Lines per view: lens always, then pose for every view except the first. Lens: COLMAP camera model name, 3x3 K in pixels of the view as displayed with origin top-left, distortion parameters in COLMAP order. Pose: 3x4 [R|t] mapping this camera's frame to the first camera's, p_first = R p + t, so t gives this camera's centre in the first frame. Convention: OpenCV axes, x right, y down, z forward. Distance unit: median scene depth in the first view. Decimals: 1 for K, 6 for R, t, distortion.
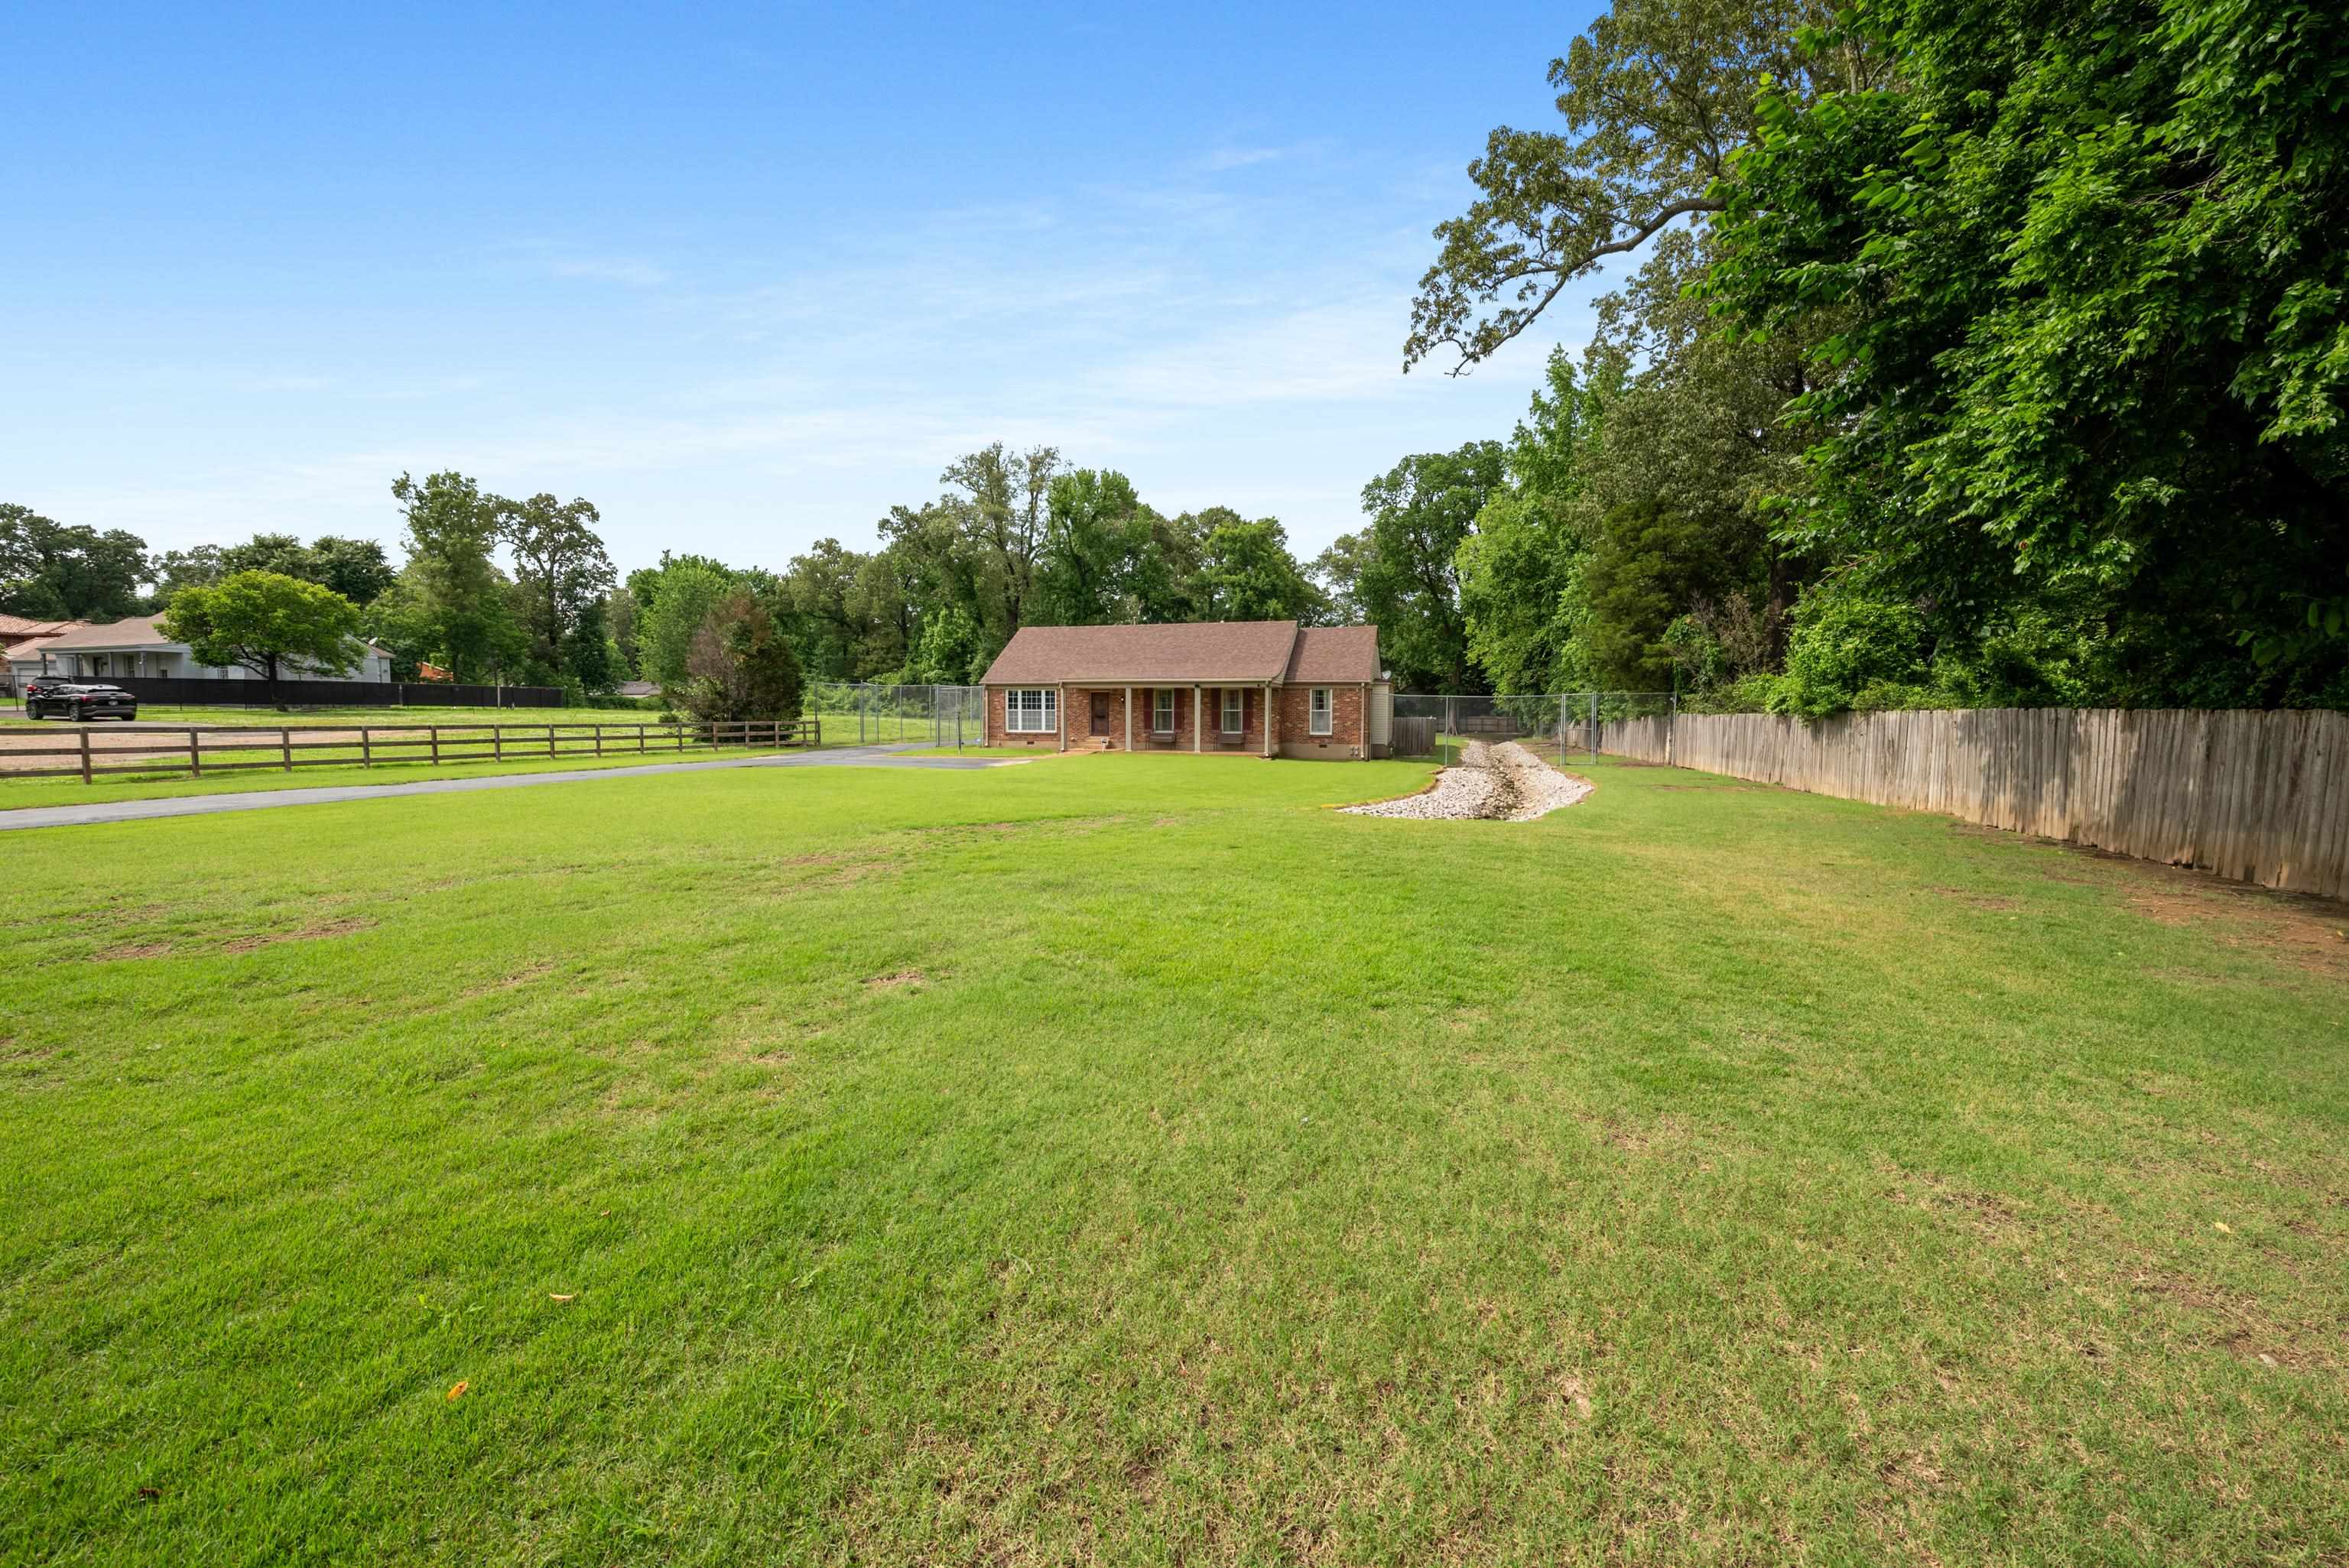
lens RADIAL K [[955.0, 0, 1170.8], [0, 955.0, 826.8], [0, 0, 1]] dist [0.001162, -0.000012]
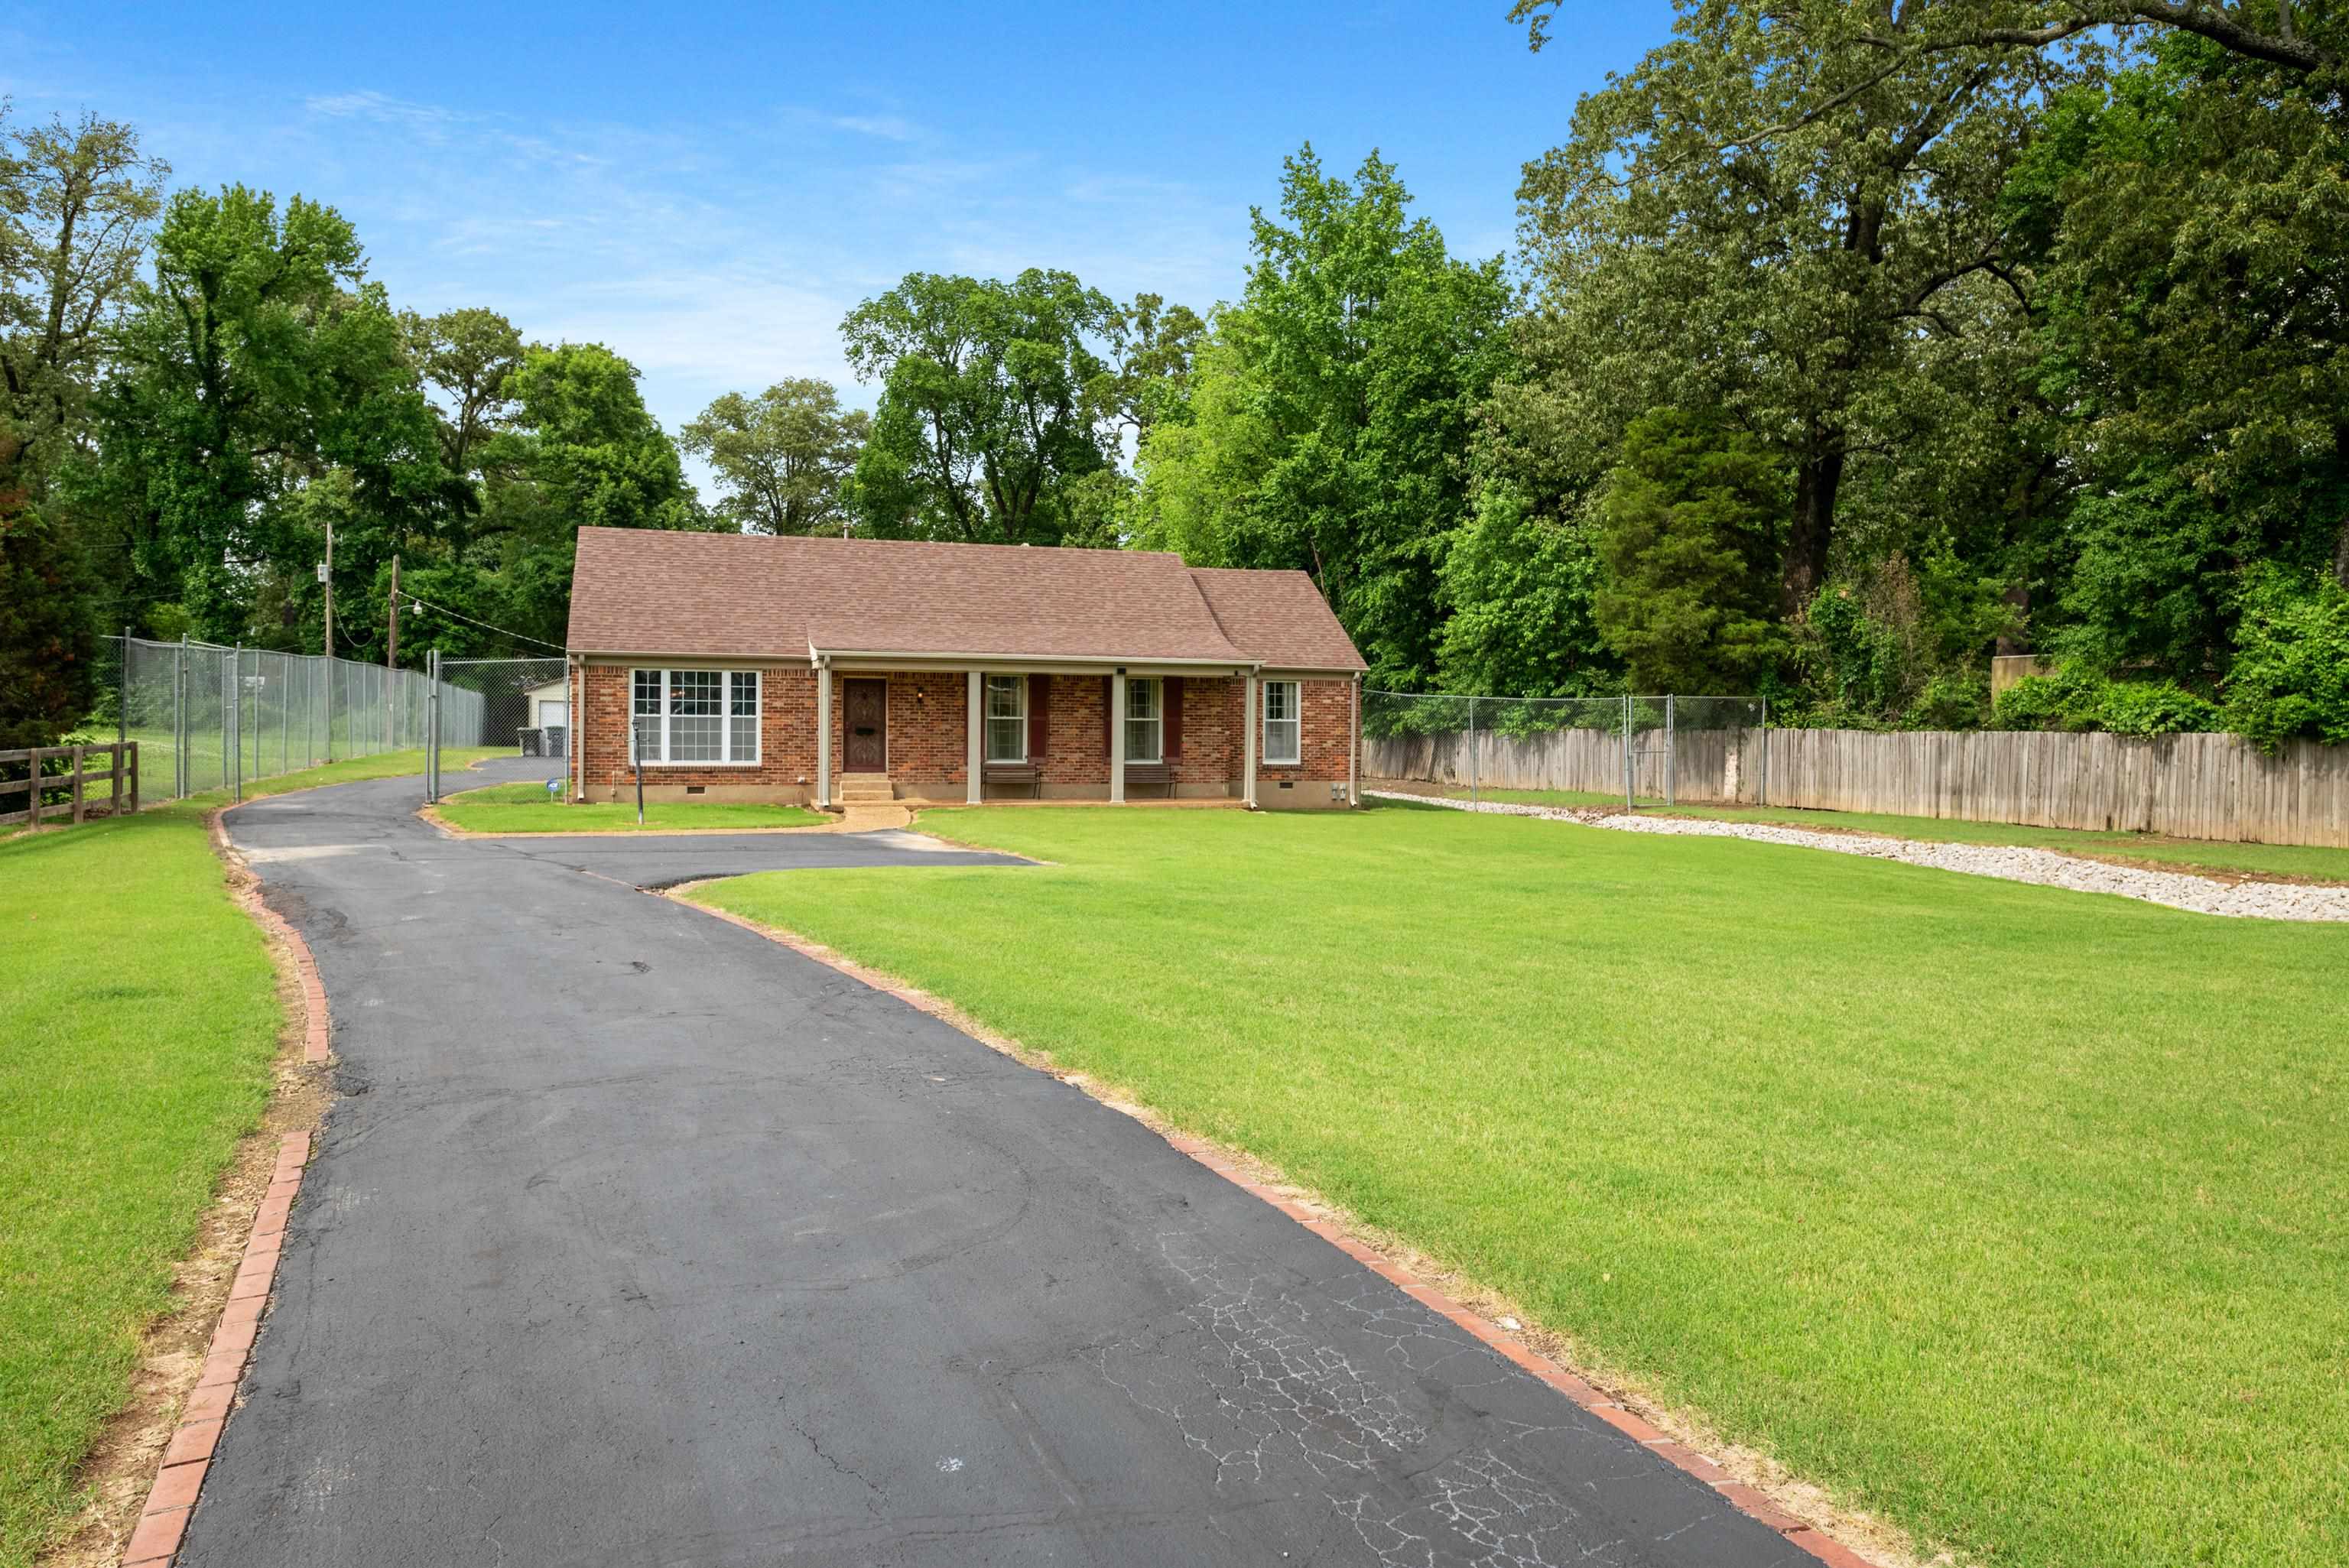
lens RADIAL K [[1607.1, 0, 1183.4], [0, 1607.1, 827.9], [0, 0, 1]] dist [-0.000901, 0.002477]
pose [[0.814697, -0.035559, 0.578796, -0.175641], [0.061404, 0.997797, -0.025130, -0.016794], [-0.576627, 0.056014, 0.815085, 0.118347]]
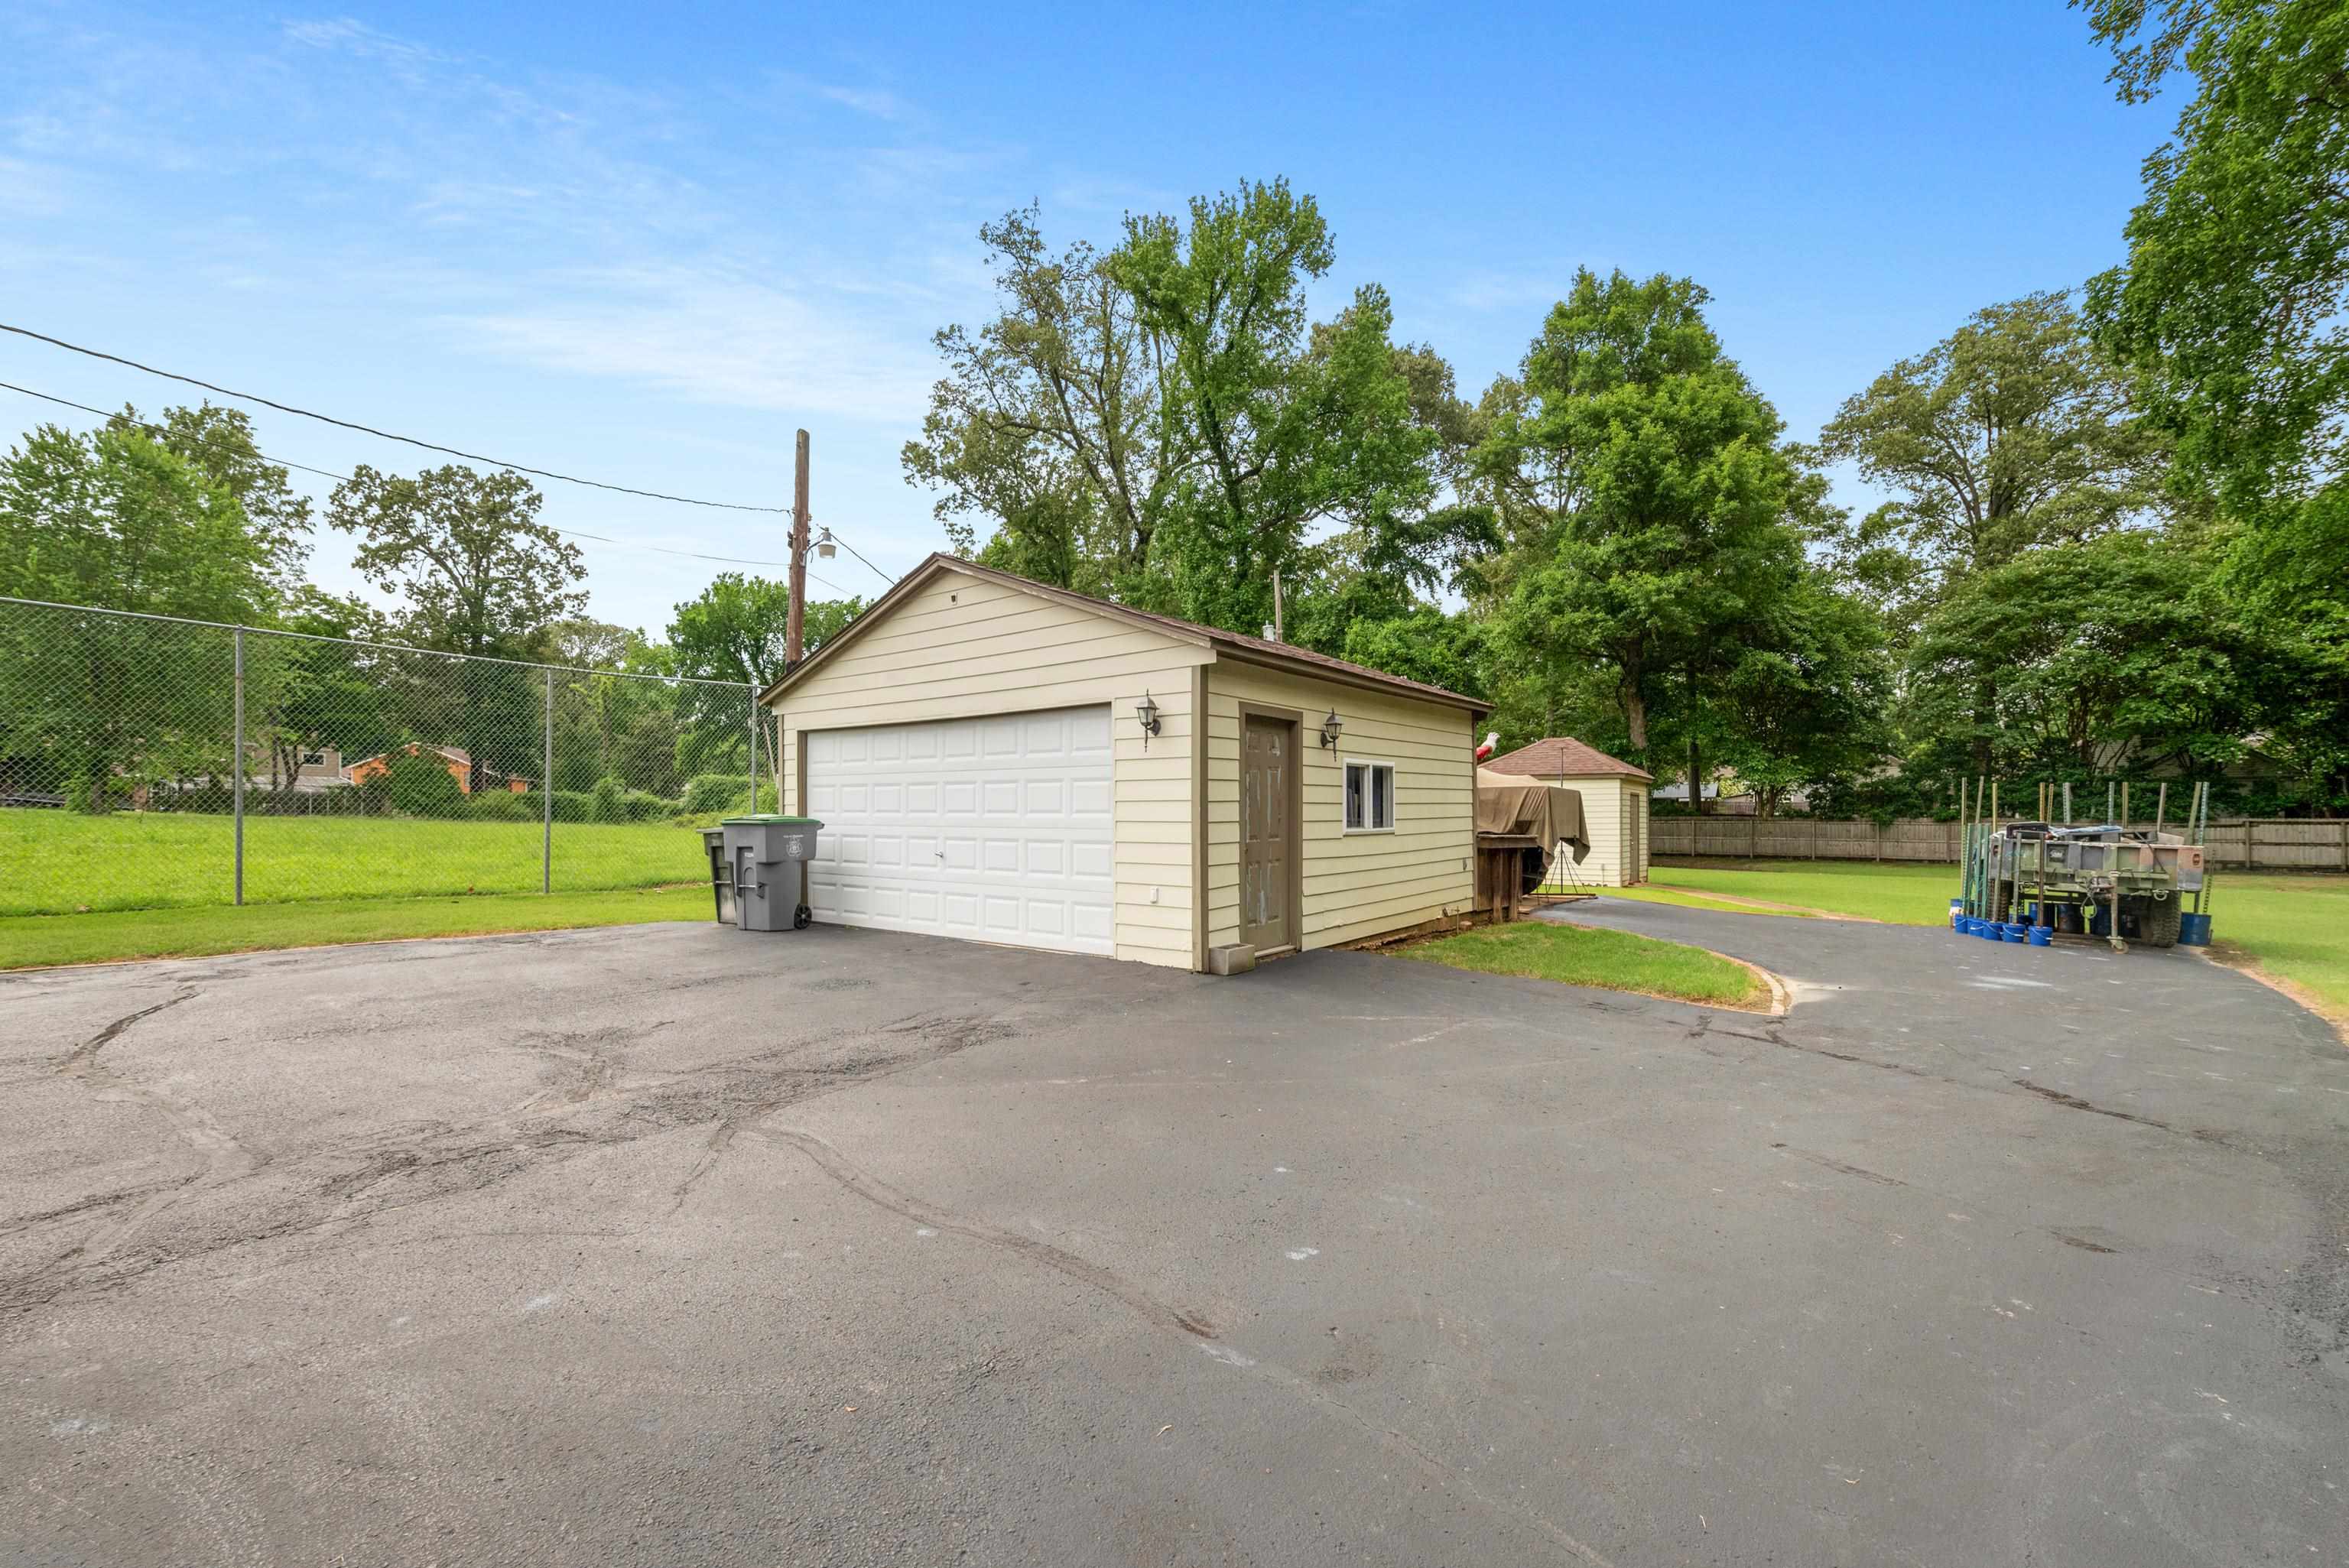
lens RADIAL K [[901.6, 0, 1179.2], [0, 901.6, 757.1], [0, 0, 1]] dist [-0.000459, -0.000253]
pose [[0.927806, -0.031984, -0.371689, 0.043978], [-0.038002, 0.983033, -0.179448, -0.074832], [0.371122, 0.180618, 0.910849, 0.659219]]
